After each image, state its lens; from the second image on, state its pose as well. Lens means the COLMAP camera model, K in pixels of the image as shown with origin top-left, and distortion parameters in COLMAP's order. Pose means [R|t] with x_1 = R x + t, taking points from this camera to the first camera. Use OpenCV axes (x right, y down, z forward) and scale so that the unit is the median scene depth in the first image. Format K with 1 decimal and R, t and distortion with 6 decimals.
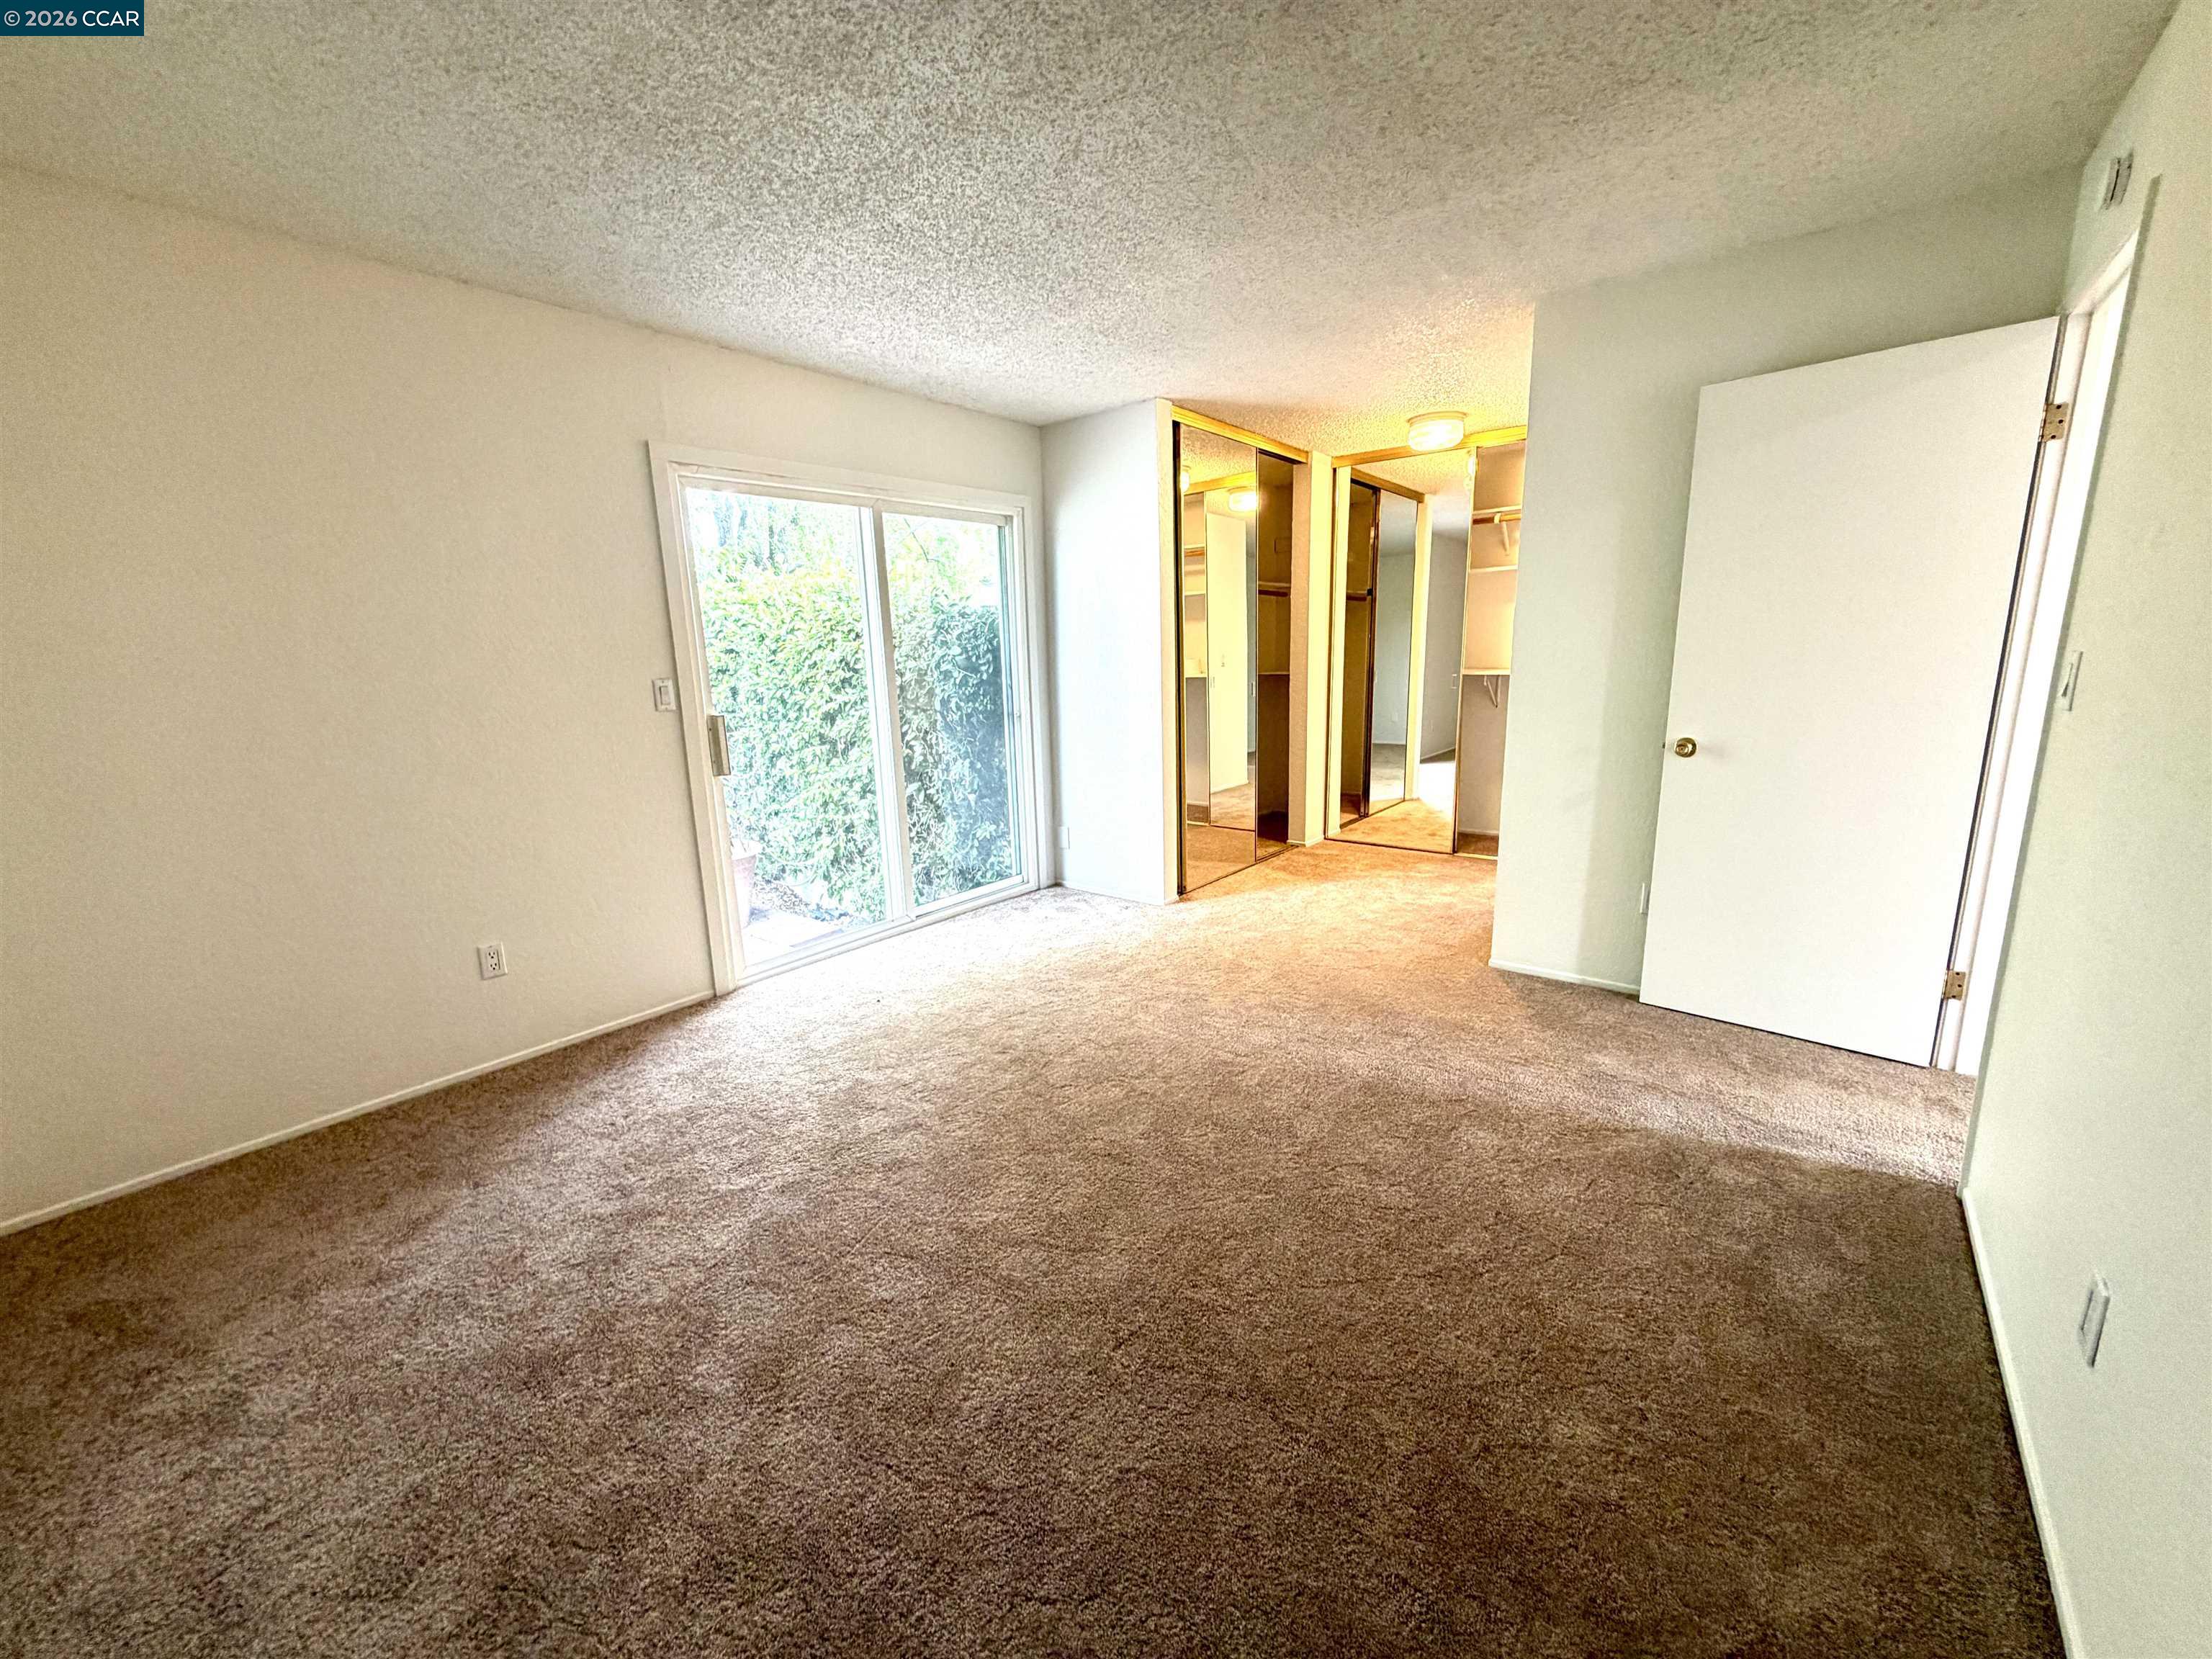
lens RADIAL K [[883.9, 0, 1104.0], [0, 883.9, 827.3], [0, 0, 1]] dist [0.008526, 0.000255]
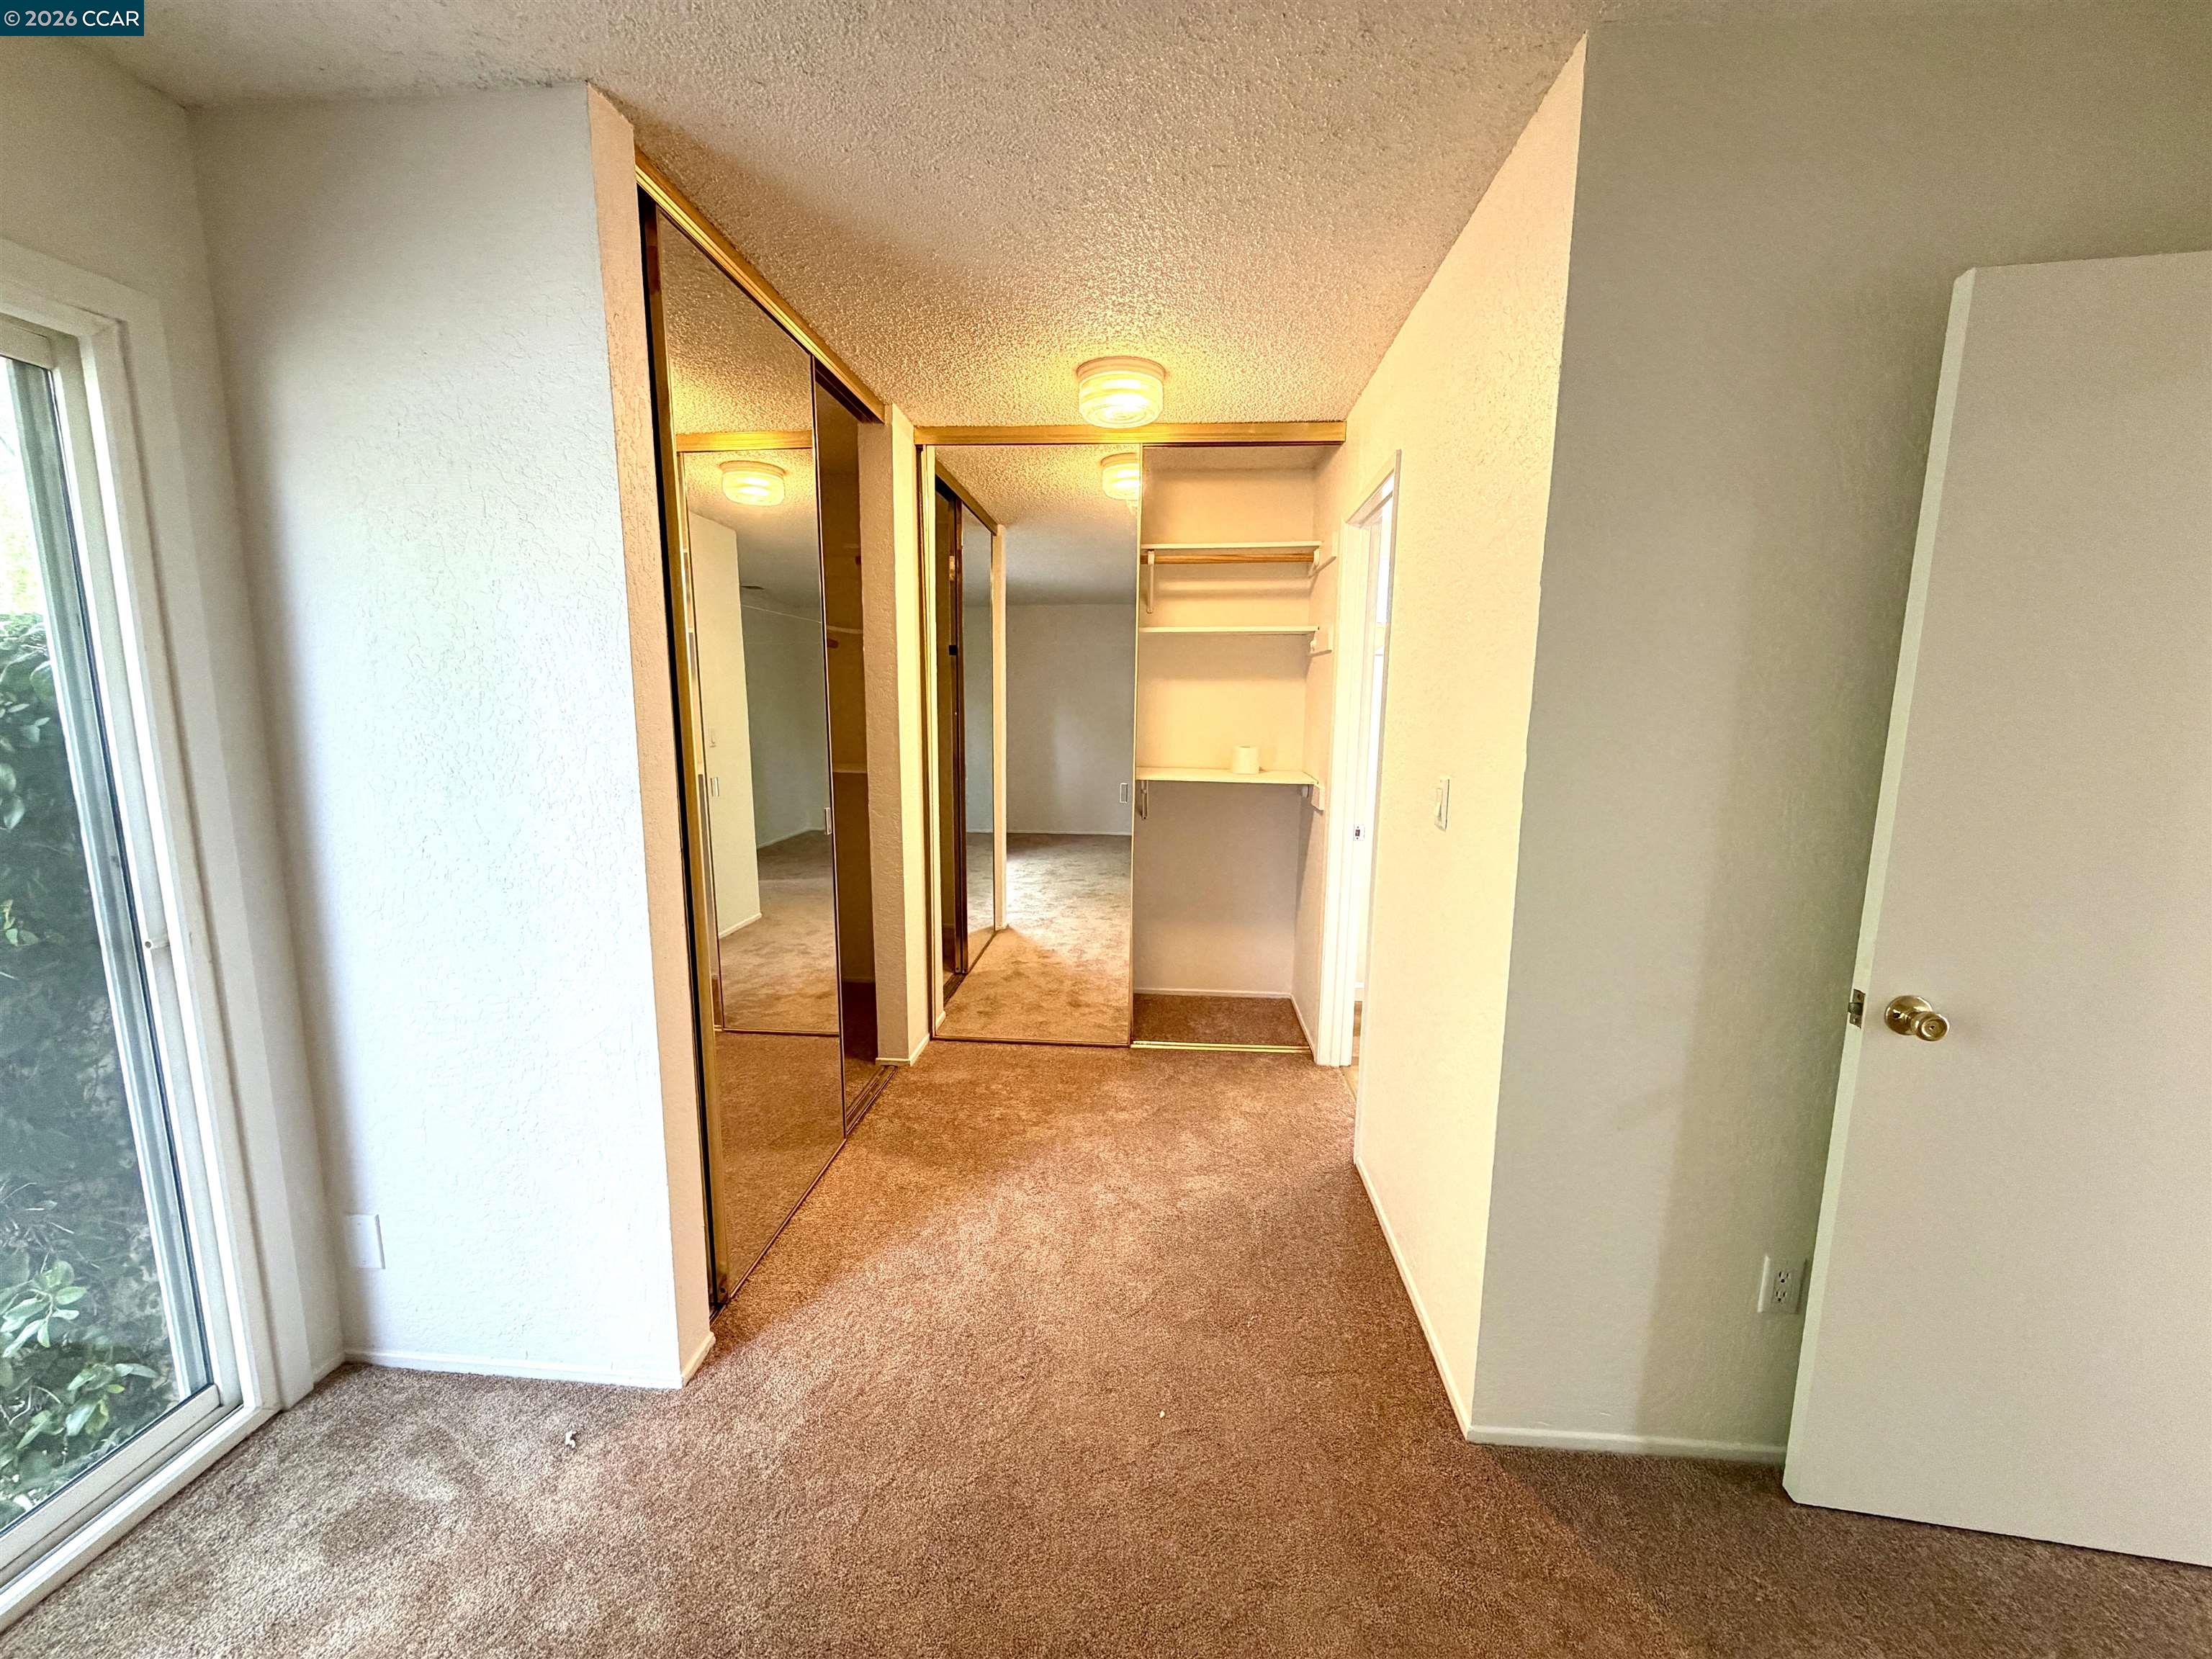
lens RADIAL K [[883.9, 0, 1094.1], [0, 883.9, 834.1], [0, 0, 1]] dist [0.008526, 0.000255]
pose [[0.833942, -0.049745, 0.549605, 0.014056], [0.078665, 0.996474, -0.029170, -0.131743], [-0.546216, 0.067561, 0.834915, 0.525357]]
